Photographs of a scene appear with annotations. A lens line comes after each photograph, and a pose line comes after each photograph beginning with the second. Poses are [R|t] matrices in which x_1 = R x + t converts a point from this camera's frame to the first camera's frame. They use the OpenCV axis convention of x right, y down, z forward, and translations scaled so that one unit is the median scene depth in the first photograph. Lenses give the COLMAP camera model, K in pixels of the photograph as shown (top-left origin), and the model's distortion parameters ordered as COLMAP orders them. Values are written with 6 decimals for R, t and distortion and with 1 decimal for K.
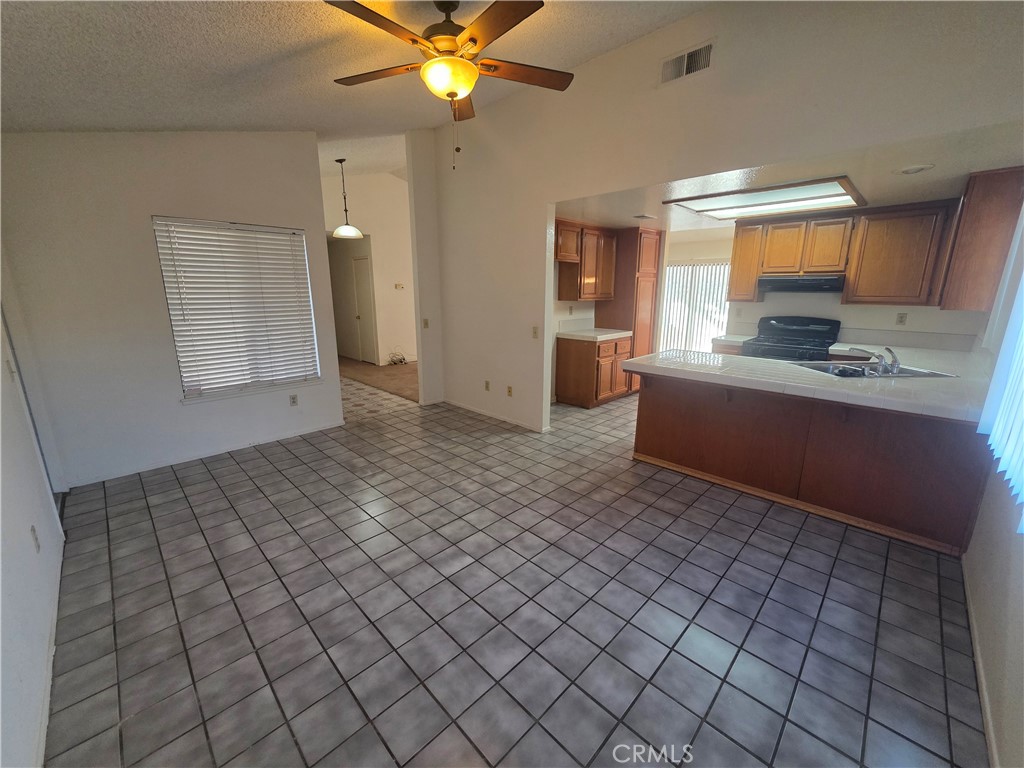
lens RADIAL K [[406.3, 0, 515.7], [0, 406.3, 384.0], [0, 0, 1]] dist [0.000308, 0.000405]
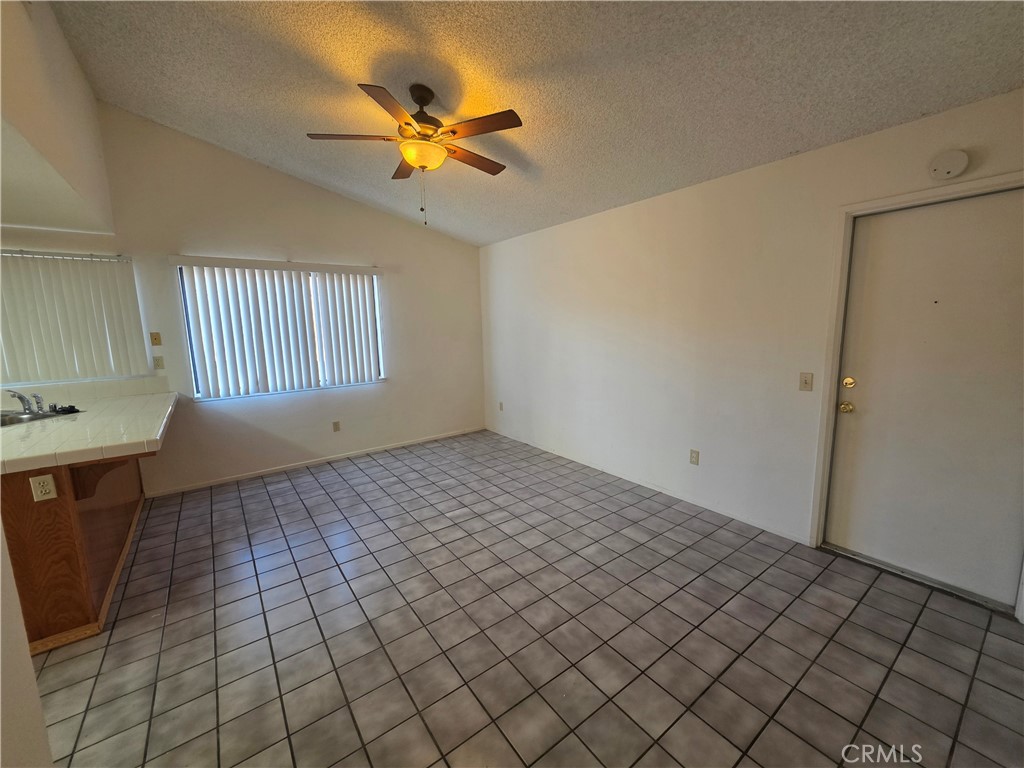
lens RADIAL K [[408.0, 0, 515.6], [0, 408.0, 383.4], [0, 0, 1]] dist [-0.000561, 0.001218]
pose [[-0.987469, -0.002656, 0.157789, -0.411663], [0.056470, 0.927705, 0.369018, -0.354170], [-0.147361, 0.373305, -0.915930, 1.525390]]
